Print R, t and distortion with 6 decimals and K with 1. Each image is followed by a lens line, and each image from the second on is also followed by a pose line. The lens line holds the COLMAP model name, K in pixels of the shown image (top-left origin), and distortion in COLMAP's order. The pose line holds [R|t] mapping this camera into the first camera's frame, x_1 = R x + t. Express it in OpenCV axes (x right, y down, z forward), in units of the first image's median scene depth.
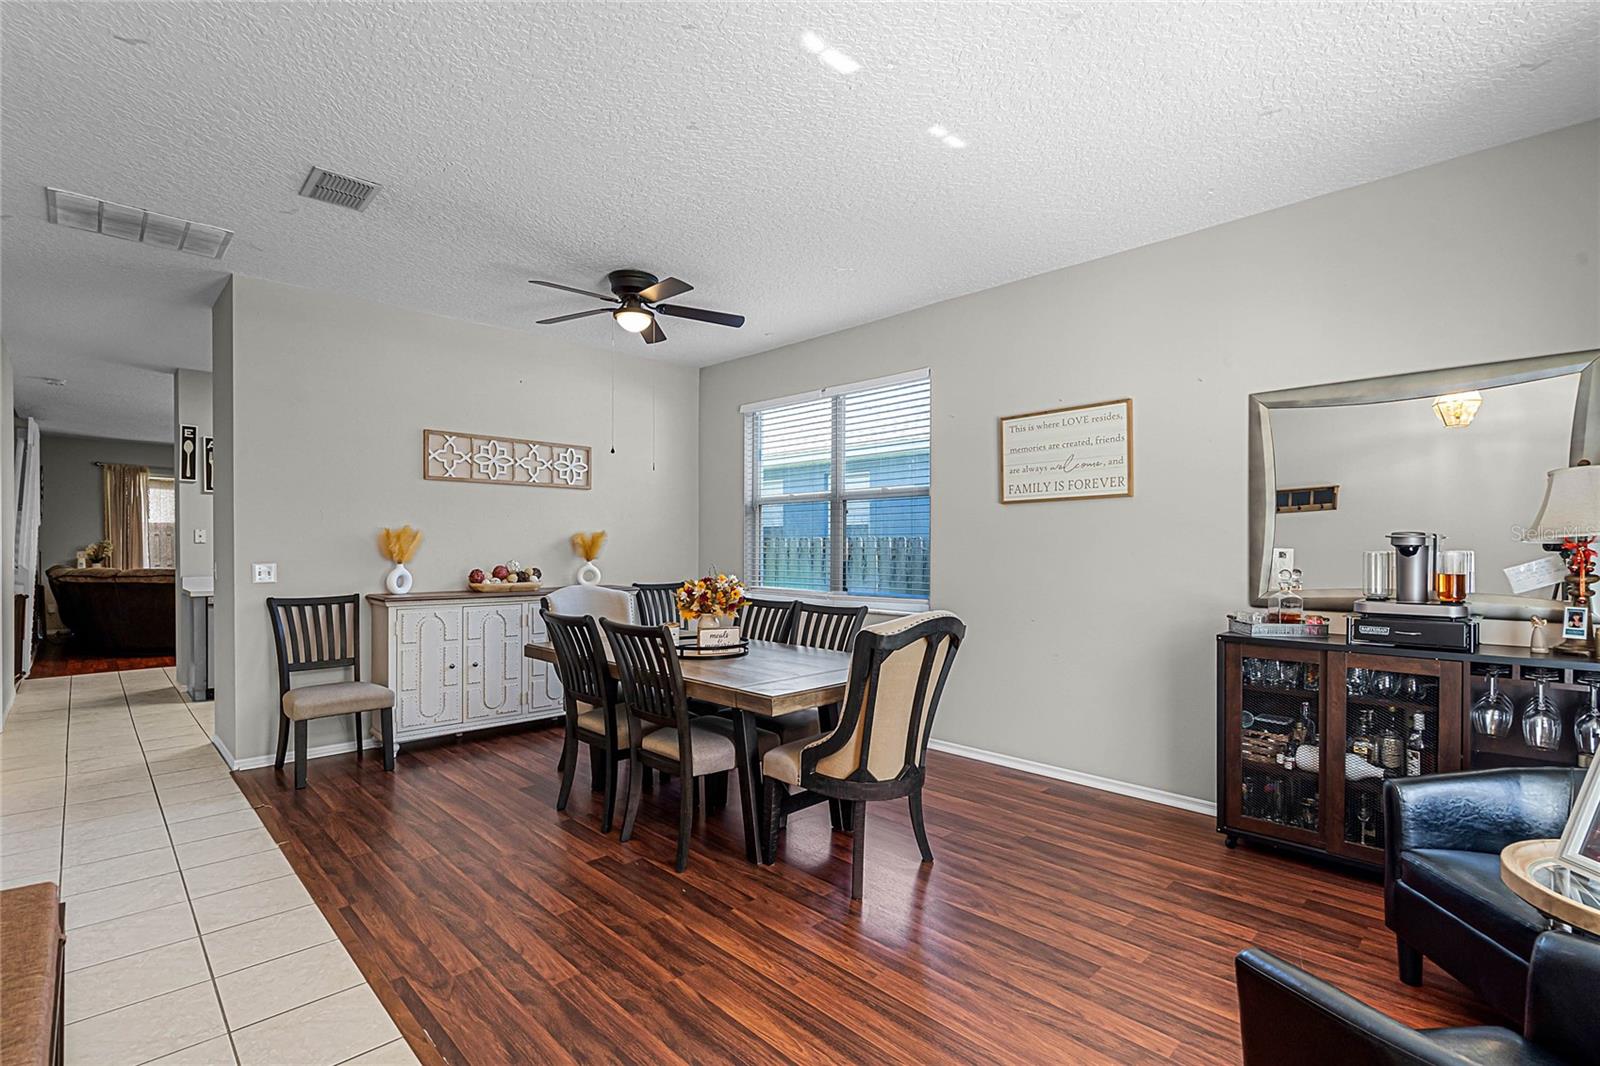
lens RADIAL K [[735.8, 0, 796.8], [0, 735.8, 547.1], [0, 0, 1]] dist [-0.011549, 0.008491]
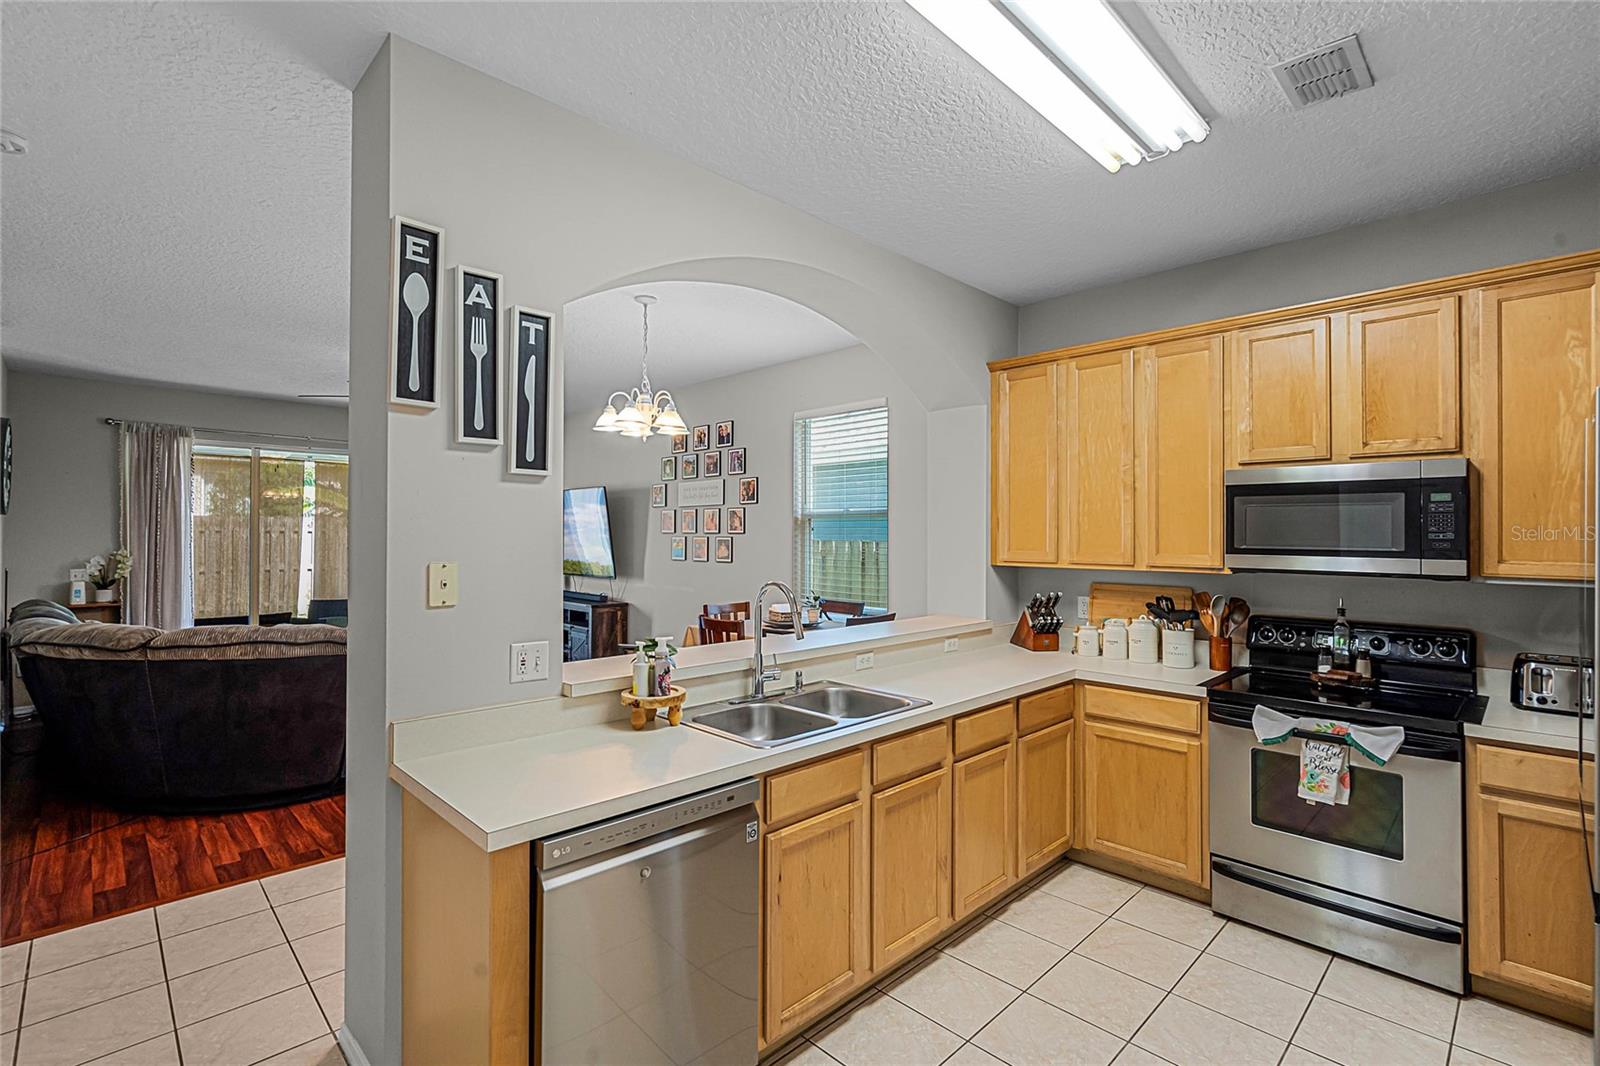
lens RADIAL K [[739.1, 0, 805.7], [0, 739.1, 526.3], [0, 0, 1]] dist [0.000406, 0.000637]
pose [[0.999980, 0.005876, -0.002408, -0.525154], [-0.005921, 0.999797, -0.019268, -0.027378], [0.002295, 0.019282, 0.999811, 0.546719]]
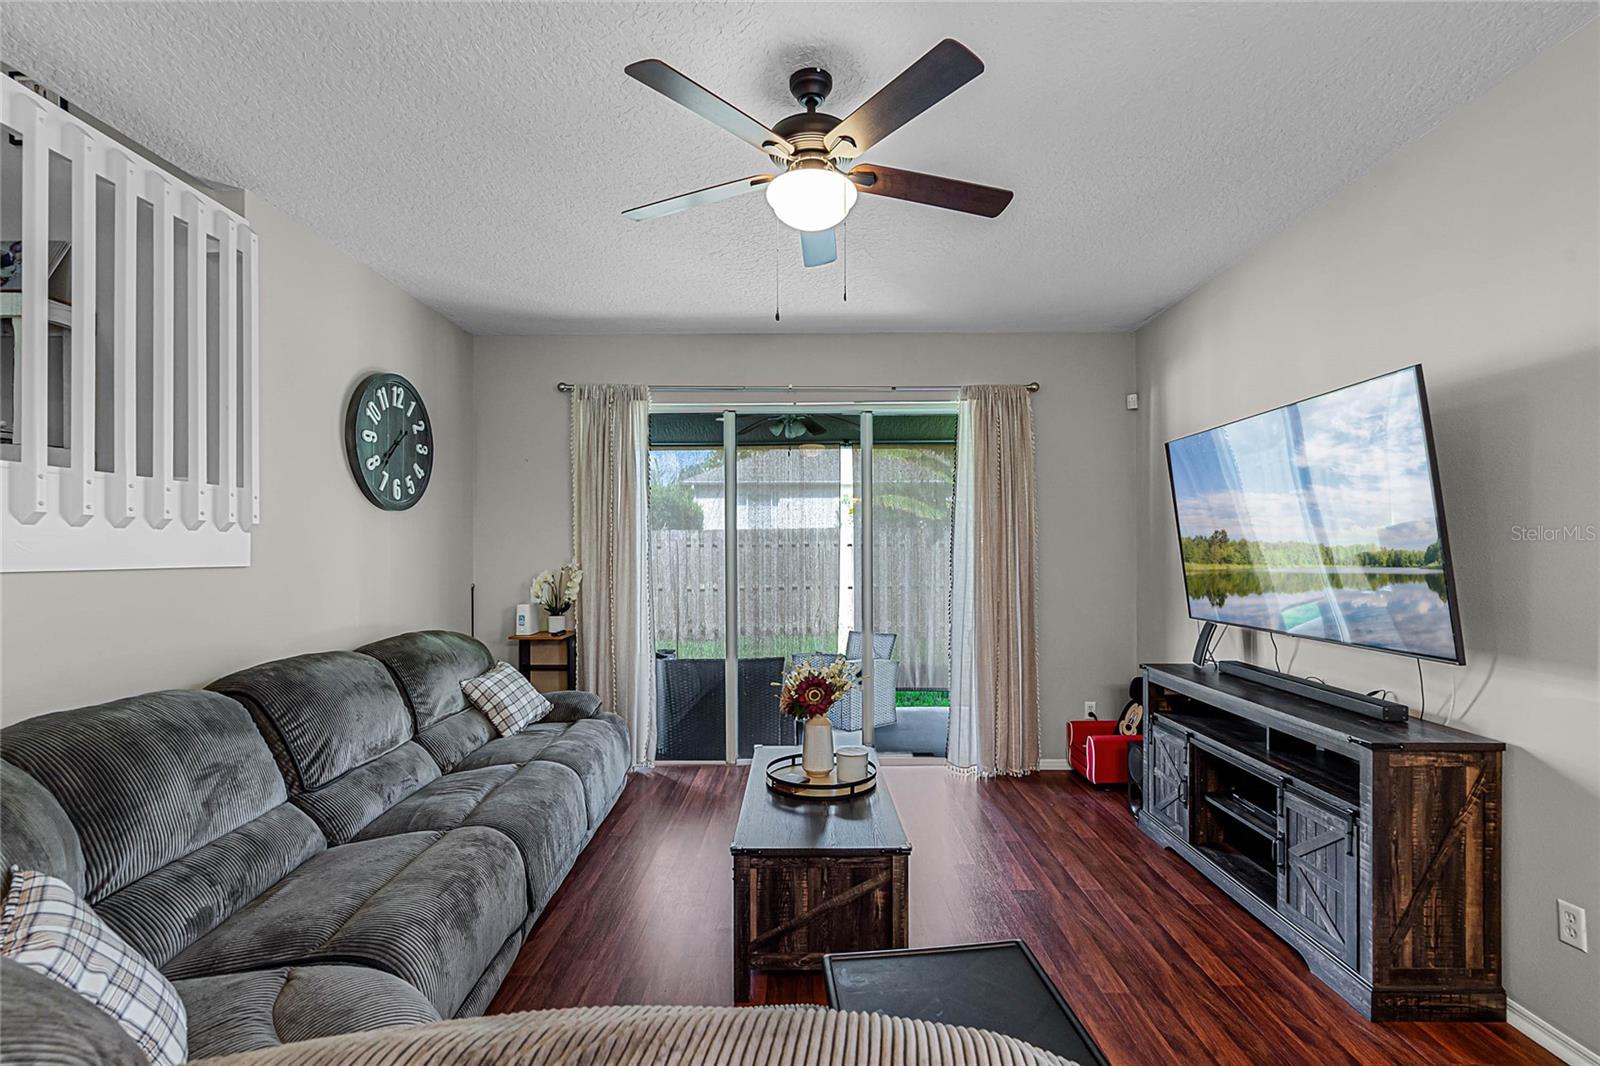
lens RADIAL K [[735.8, 0, 796.8], [0, 735.8, 547.1], [0, 0, 1]] dist [-0.011549, 0.008491]
pose [[0.708772, -0.002574, -0.705433, -0.733997], [0.000192, 0.999994, -0.003456, -0.022940], [0.705438, 0.002315, 0.708768, 1.059442]]
